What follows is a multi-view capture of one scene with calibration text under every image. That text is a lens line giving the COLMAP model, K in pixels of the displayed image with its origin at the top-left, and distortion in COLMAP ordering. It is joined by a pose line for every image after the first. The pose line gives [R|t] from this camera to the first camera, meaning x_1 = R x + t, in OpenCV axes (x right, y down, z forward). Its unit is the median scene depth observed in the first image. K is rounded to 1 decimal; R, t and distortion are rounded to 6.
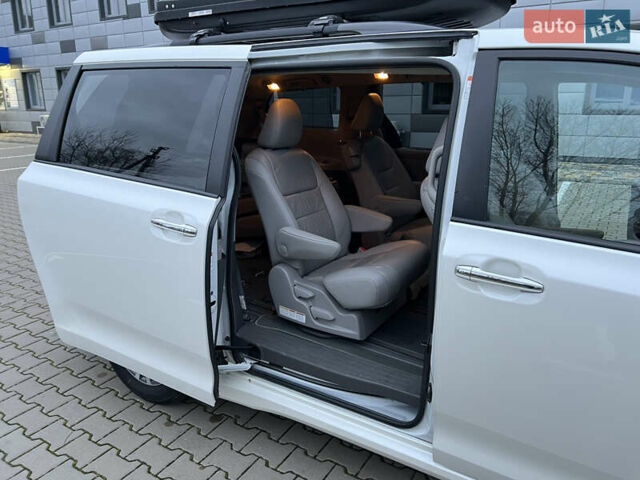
lens RADIAL K [[478.5, 0, 320.7], [0, 478.5, 227.3], [0, 0, 1]] dist [0.047440, -0.069106]
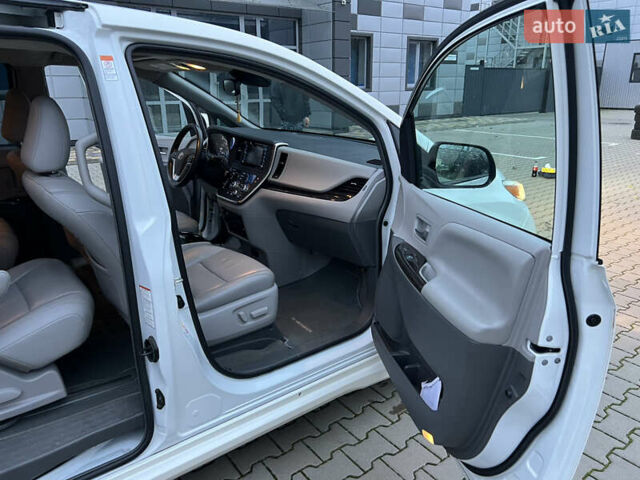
lens RADIAL K [[483.2, 0, 317.5], [0, 483.2, 230.3], [0, 0, 1]] dist [0.046017, -0.004167]
pose [[0.365762, -0.270919, 0.890405, -0.405592], [0.241133, 0.951614, 0.190490, -0.072797], [-0.898929, 0.145032, 0.413392, 0.275448]]
